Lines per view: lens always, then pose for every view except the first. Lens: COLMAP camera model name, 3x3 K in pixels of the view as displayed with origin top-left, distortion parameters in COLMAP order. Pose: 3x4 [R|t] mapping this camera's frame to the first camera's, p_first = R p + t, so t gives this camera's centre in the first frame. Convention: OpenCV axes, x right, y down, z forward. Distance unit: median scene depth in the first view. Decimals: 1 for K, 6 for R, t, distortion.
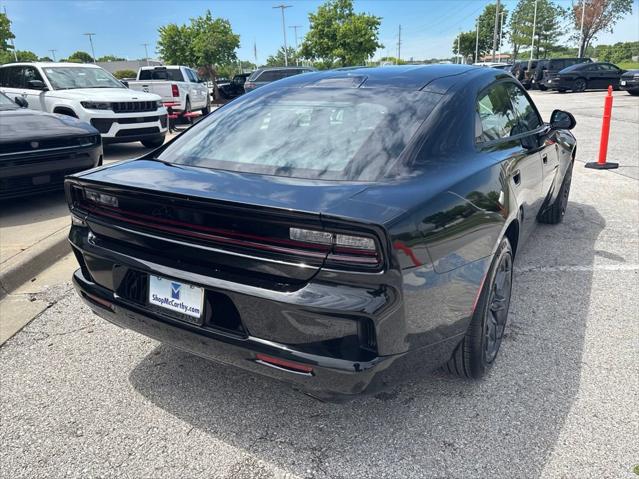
lens RADIAL K [[483.5, 0, 318.3], [0, 483.5, 244.6], [0, 0, 1]] dist [0.046691, -0.055083]
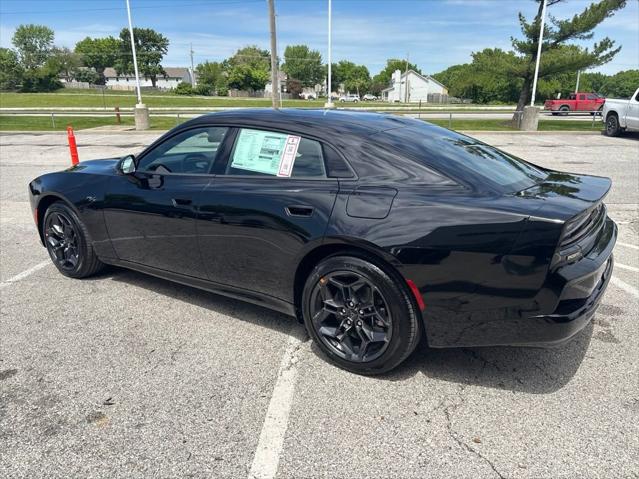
lens RADIAL K [[483.5, 0, 316.4], [0, 483.5, 239.9], [0, 0, 1]] dist [0.046691, -0.055083]
pose [[0.053886, -0.245322, 0.967943, -0.368965], [0.328999, 0.919588, 0.214751, -0.116950], [-0.942792, 0.306880, 0.130264, 0.333407]]
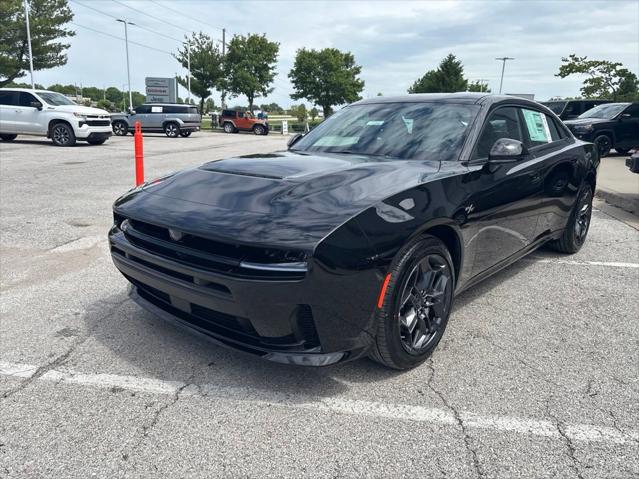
lens RADIAL K [[483.5, 0, 317.7], [0, 483.5, 240.9], [0, 0, 1]] dist [0.046691, -0.055083]
pose [[-0.984666, -0.030901, 0.171694, 0.099901], [0.068161, 0.837814, 0.541685, -0.280809], [-0.160586, 0.545081, -0.822860, 0.854053]]
